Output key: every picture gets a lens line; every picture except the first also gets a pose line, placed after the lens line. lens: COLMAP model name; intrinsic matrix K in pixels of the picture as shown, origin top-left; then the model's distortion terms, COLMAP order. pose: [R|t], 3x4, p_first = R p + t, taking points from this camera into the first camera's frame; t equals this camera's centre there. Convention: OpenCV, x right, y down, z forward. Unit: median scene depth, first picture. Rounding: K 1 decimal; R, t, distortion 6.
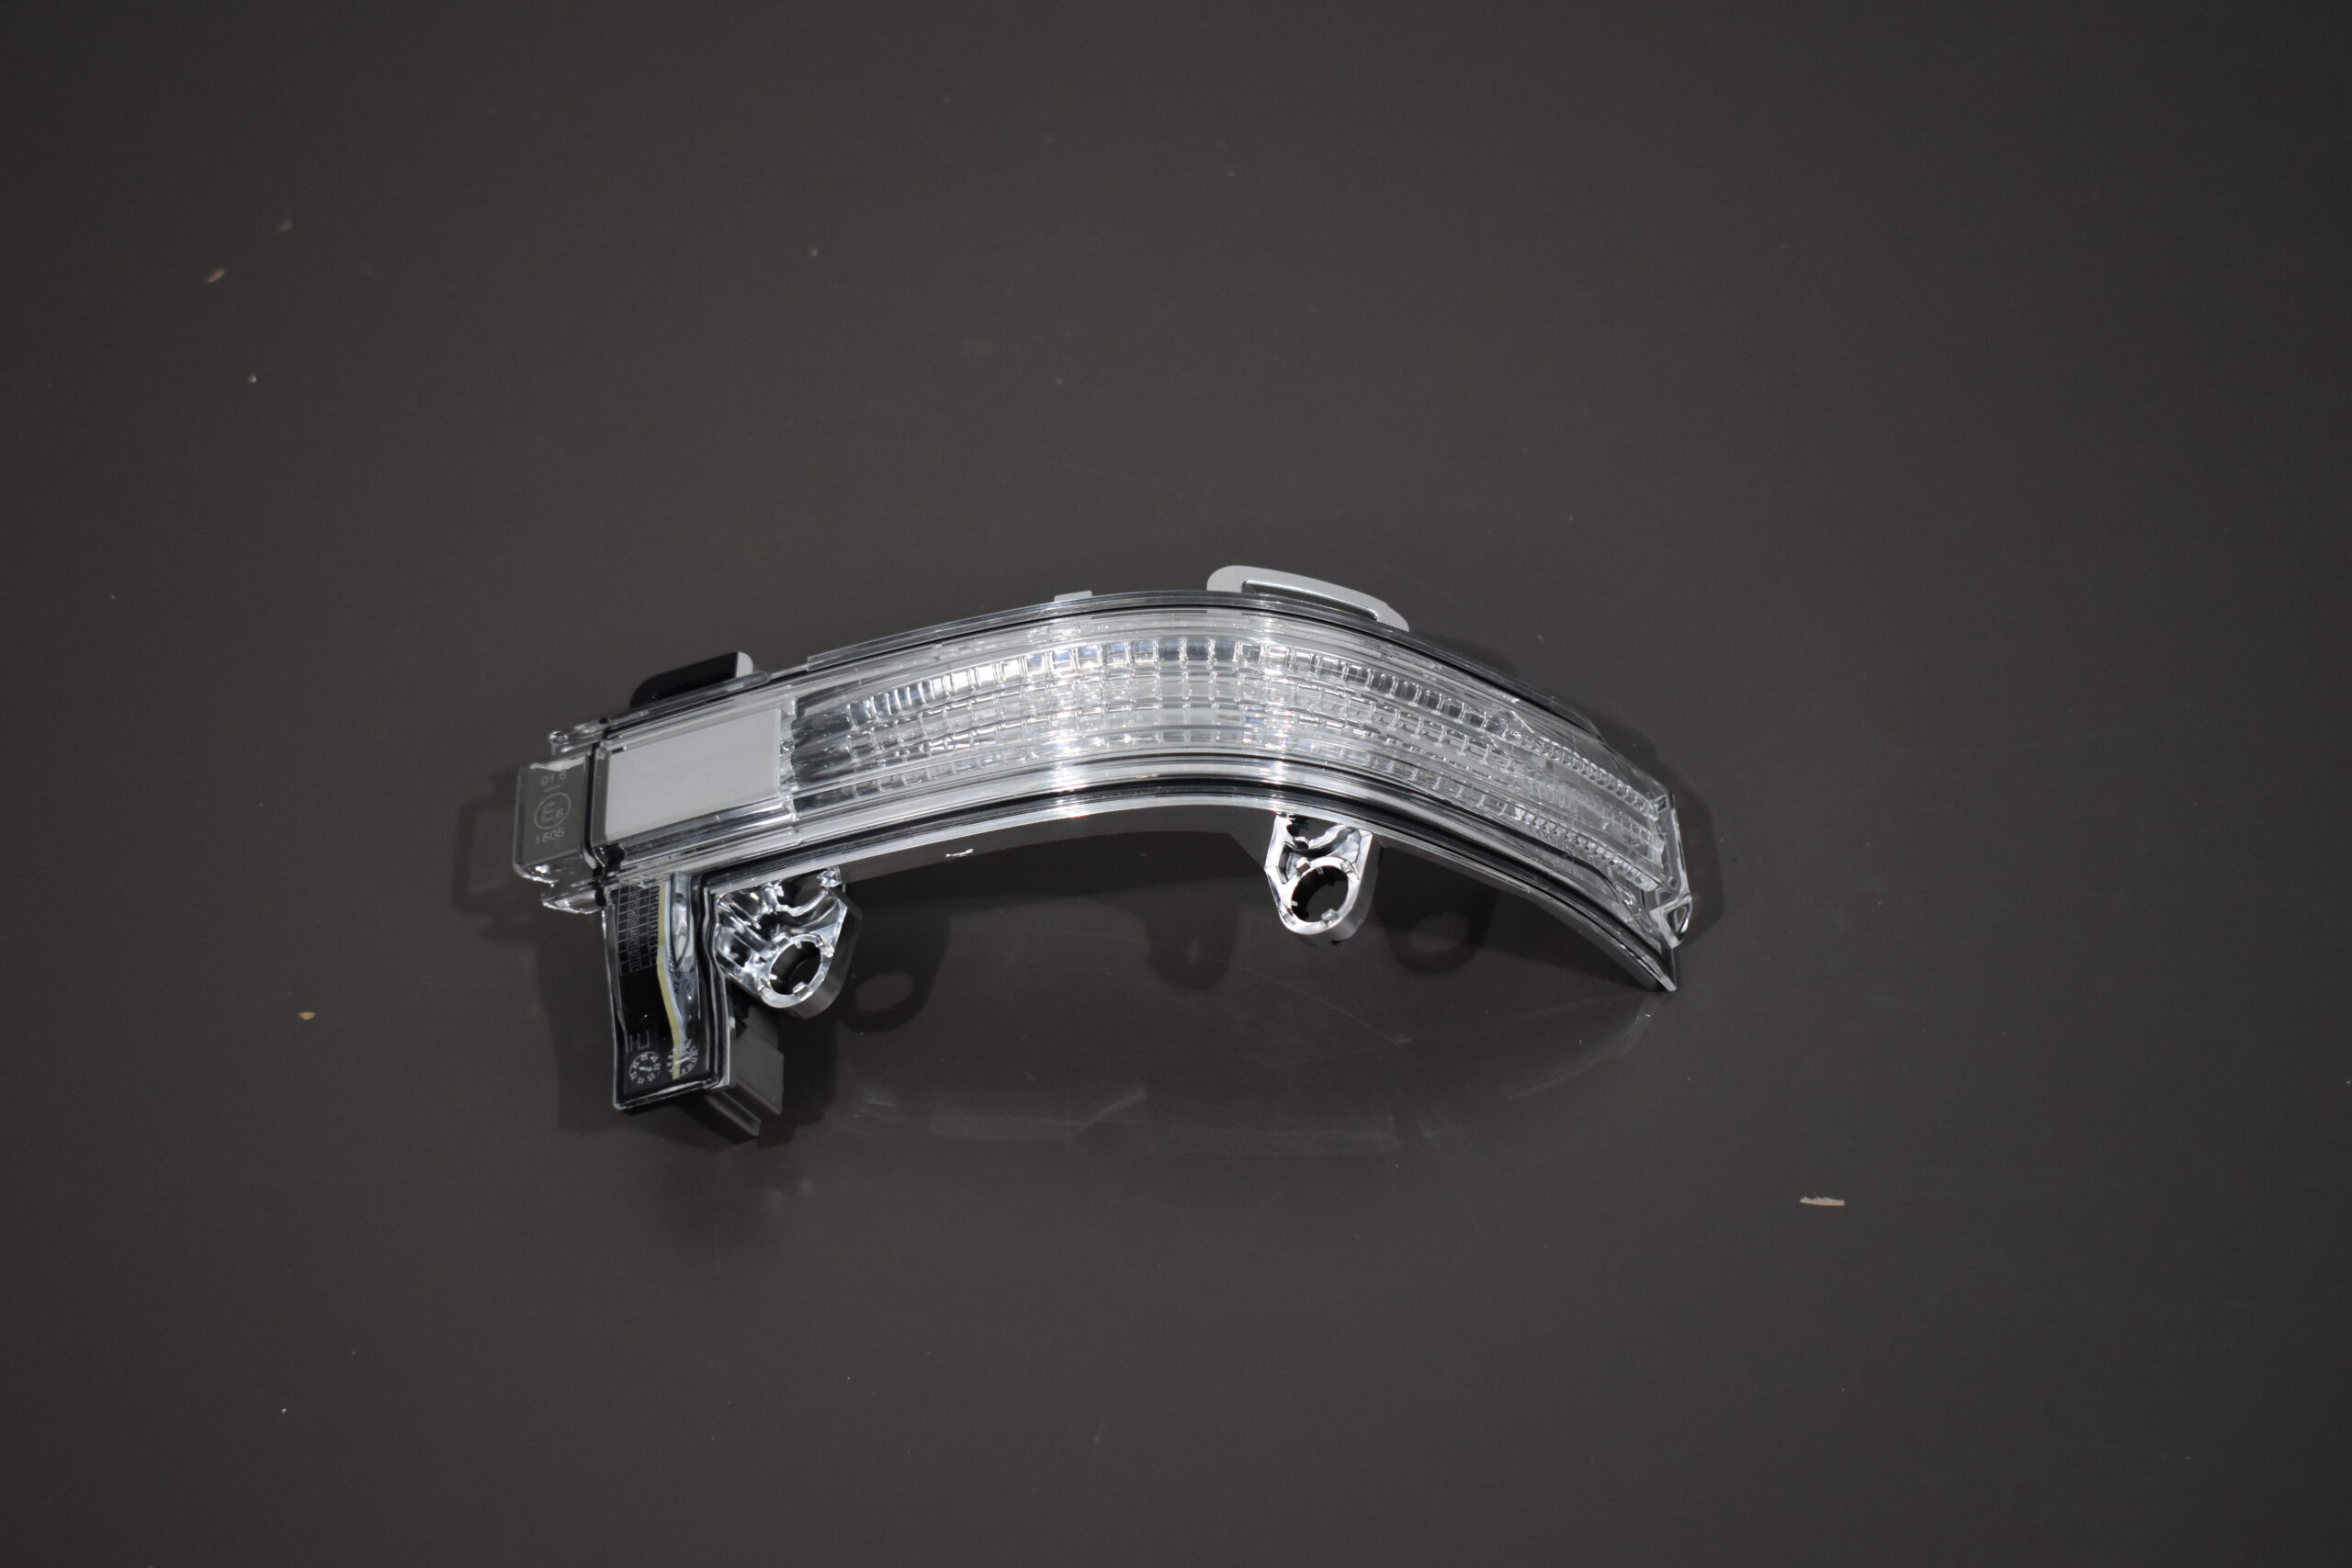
lens RADIAL K [[3423.2, 0, 1176.0], [0, 3423.2, 784.0], [0, 0, 1]] dist [-0.004454, -0.076855]
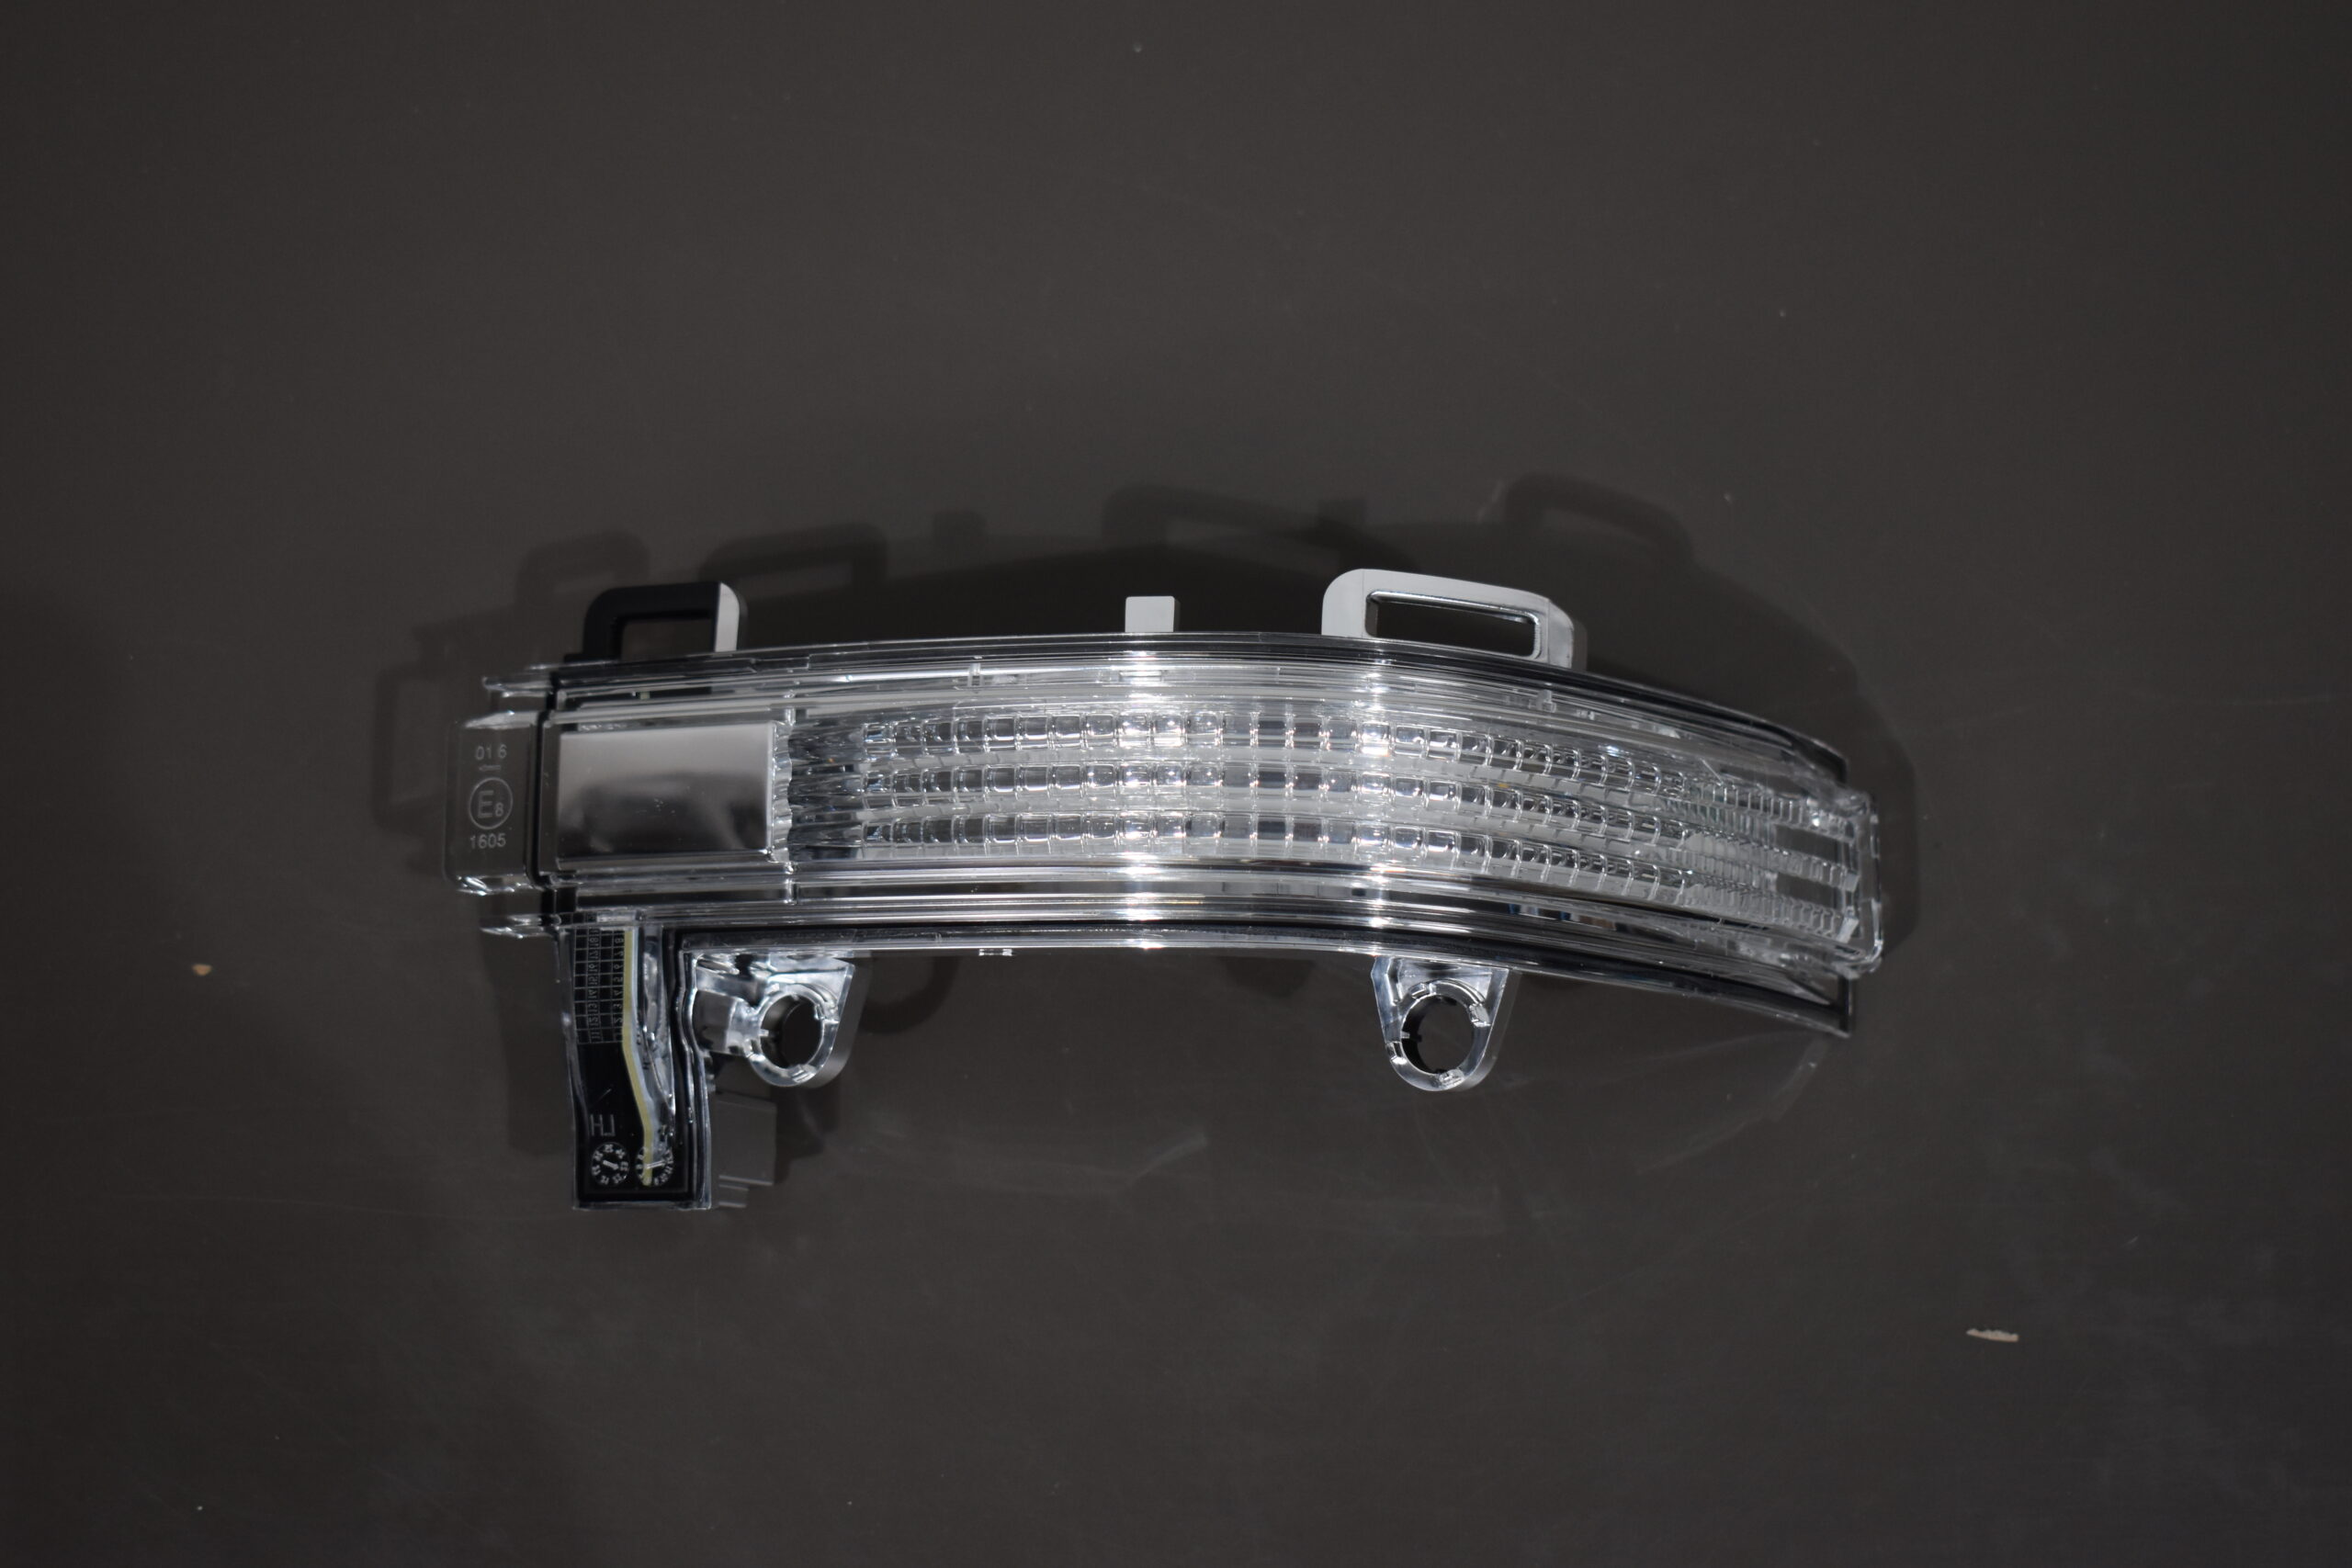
lens RADIAL K [[3423.2, 0, 1176.0], [0, 3423.2, 784.0], [0, 0, 1]] dist [-0.004454, -0.076855]
pose [[0.998522, 0.051911, 0.016102, -0.035281], [-0.053907, 0.908153, 0.415154, -0.343952], [0.006928, -0.415408, 0.909609, 0.277314]]
